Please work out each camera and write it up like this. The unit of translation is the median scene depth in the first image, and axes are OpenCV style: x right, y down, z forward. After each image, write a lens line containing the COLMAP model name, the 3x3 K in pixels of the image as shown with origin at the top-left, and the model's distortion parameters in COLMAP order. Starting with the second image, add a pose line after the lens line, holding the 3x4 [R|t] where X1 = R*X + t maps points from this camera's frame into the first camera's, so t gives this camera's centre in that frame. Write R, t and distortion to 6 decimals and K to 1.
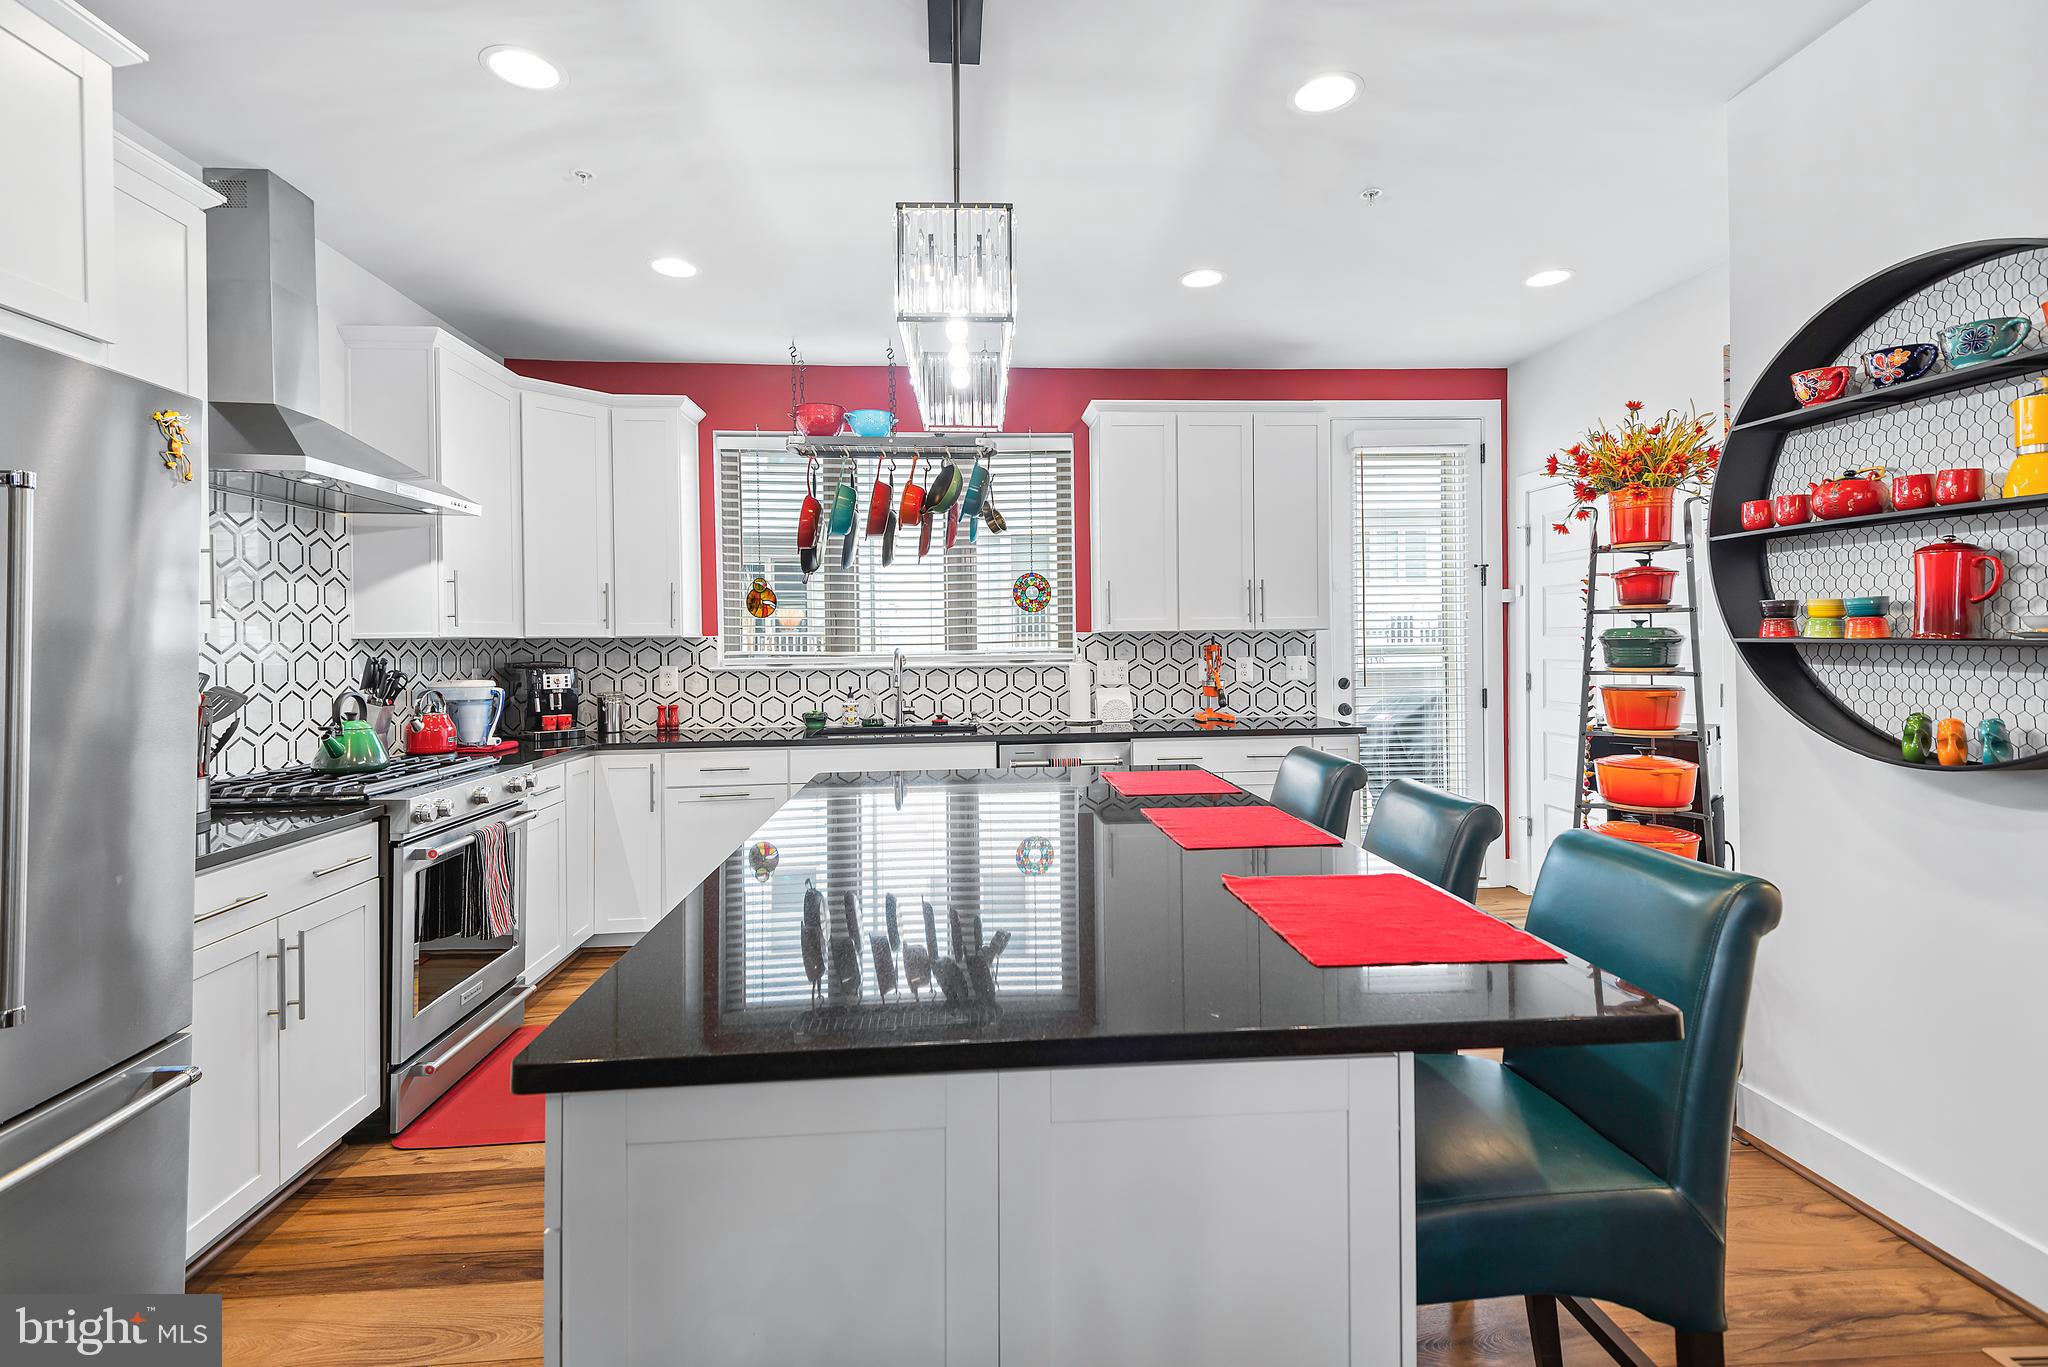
lens RADIAL K [[957.4, 0, 1014.4], [0, 957.4, 635.4], [0, 0, 1]] dist [0.027143, -0.013103]
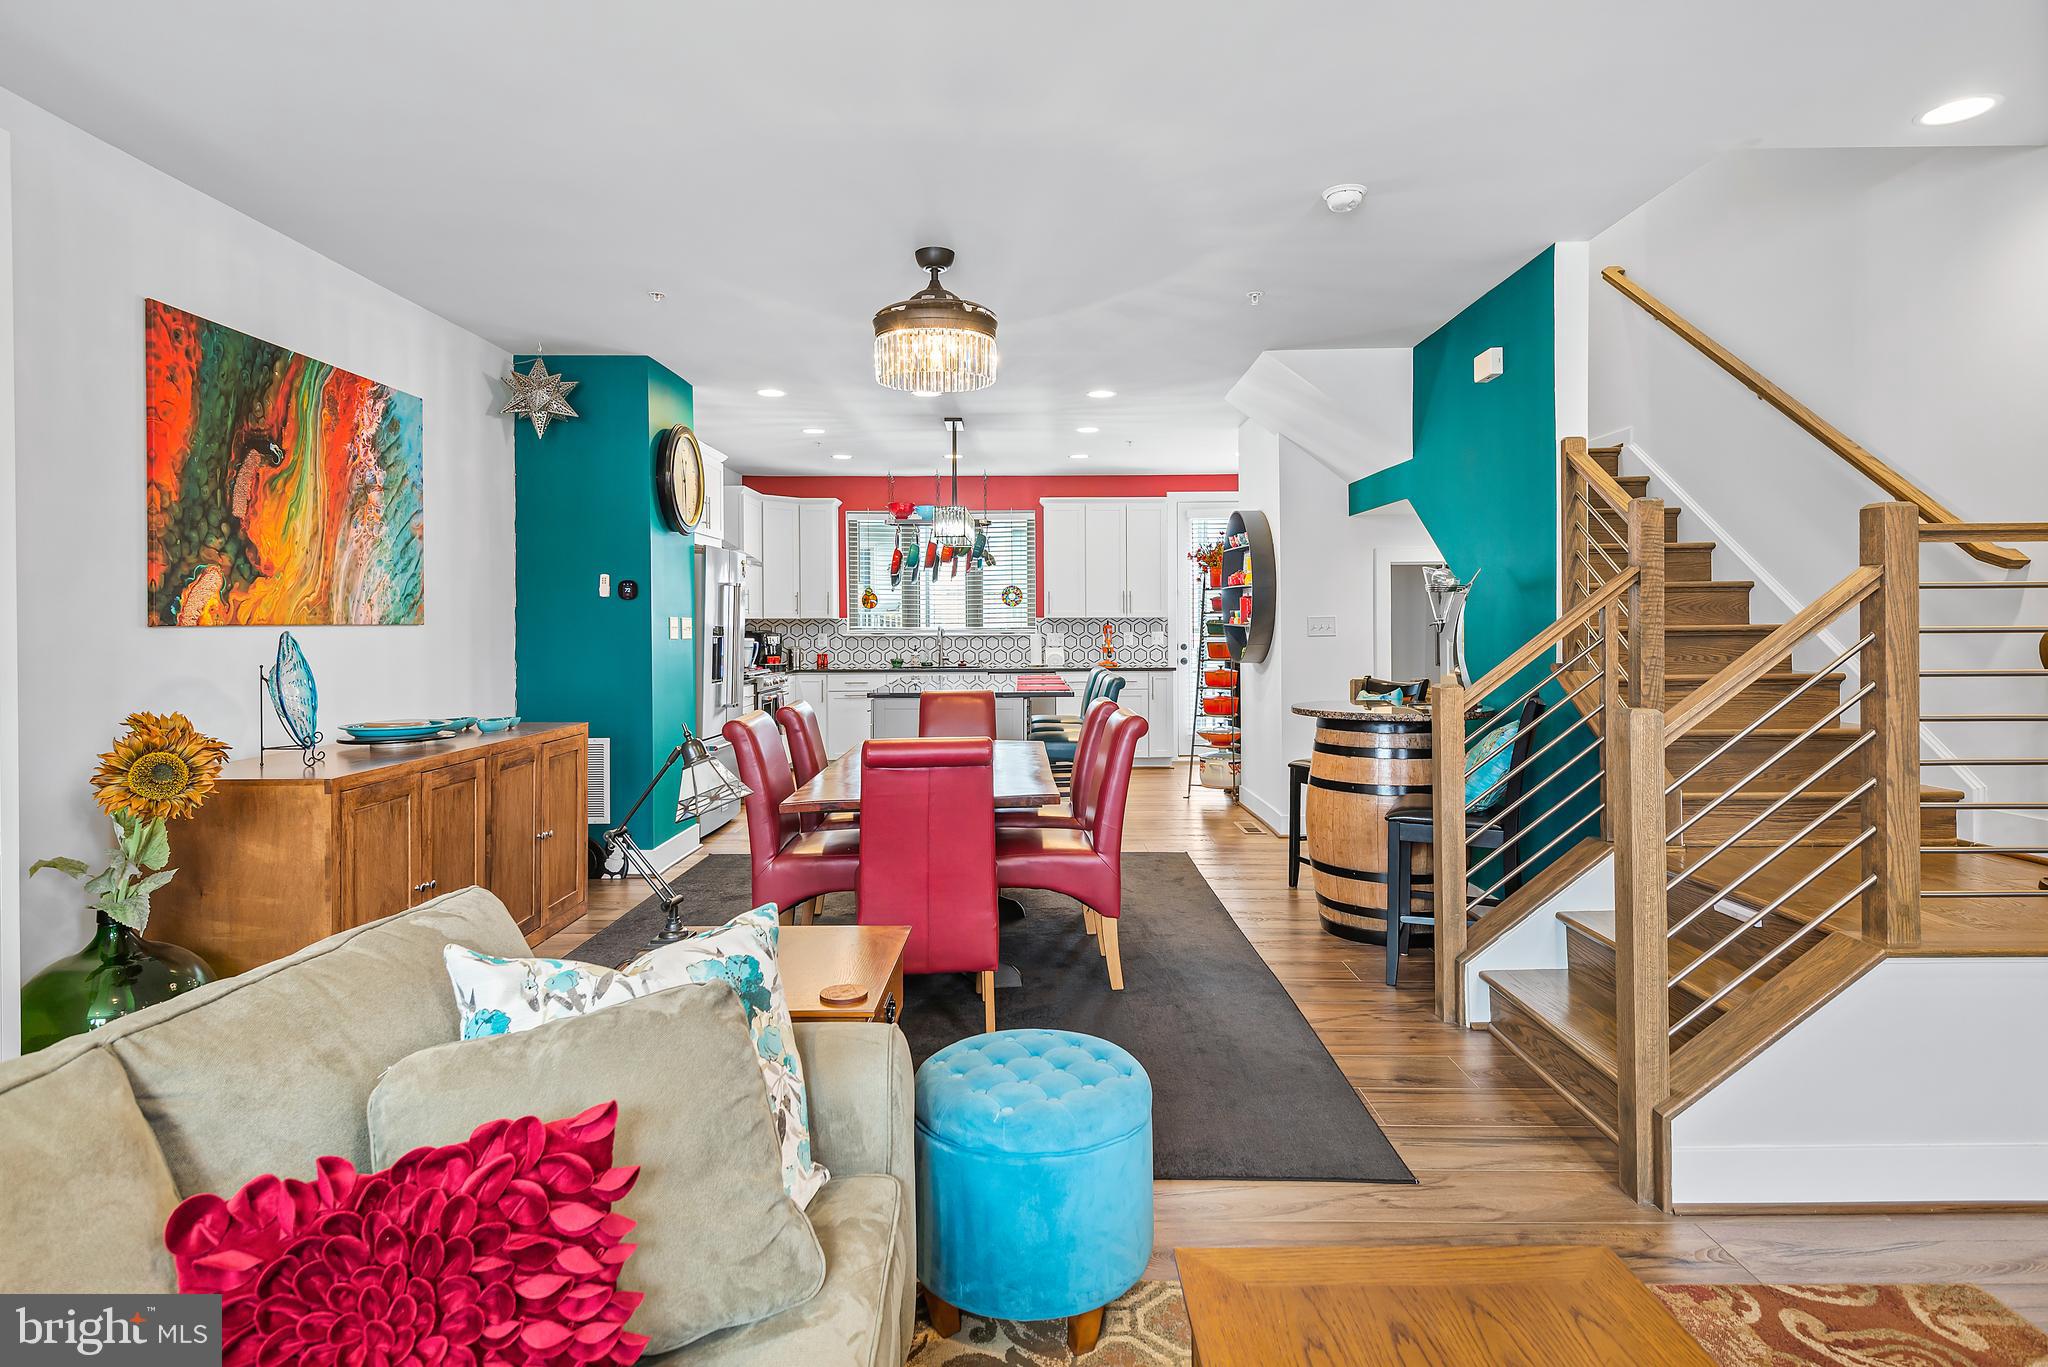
lens RADIAL K [[1185.4, 0, 1028.9], [0, 1185.4, 626.6], [0, 0, 1]] dist [0.001368, 0.000551]
pose [[0.998184, 0.008608, -0.059614, 0.196542], [-0.007864, 0.999888, 0.012717, -0.015988], [0.059717, -0.012225, 0.998140, -1.354497]]
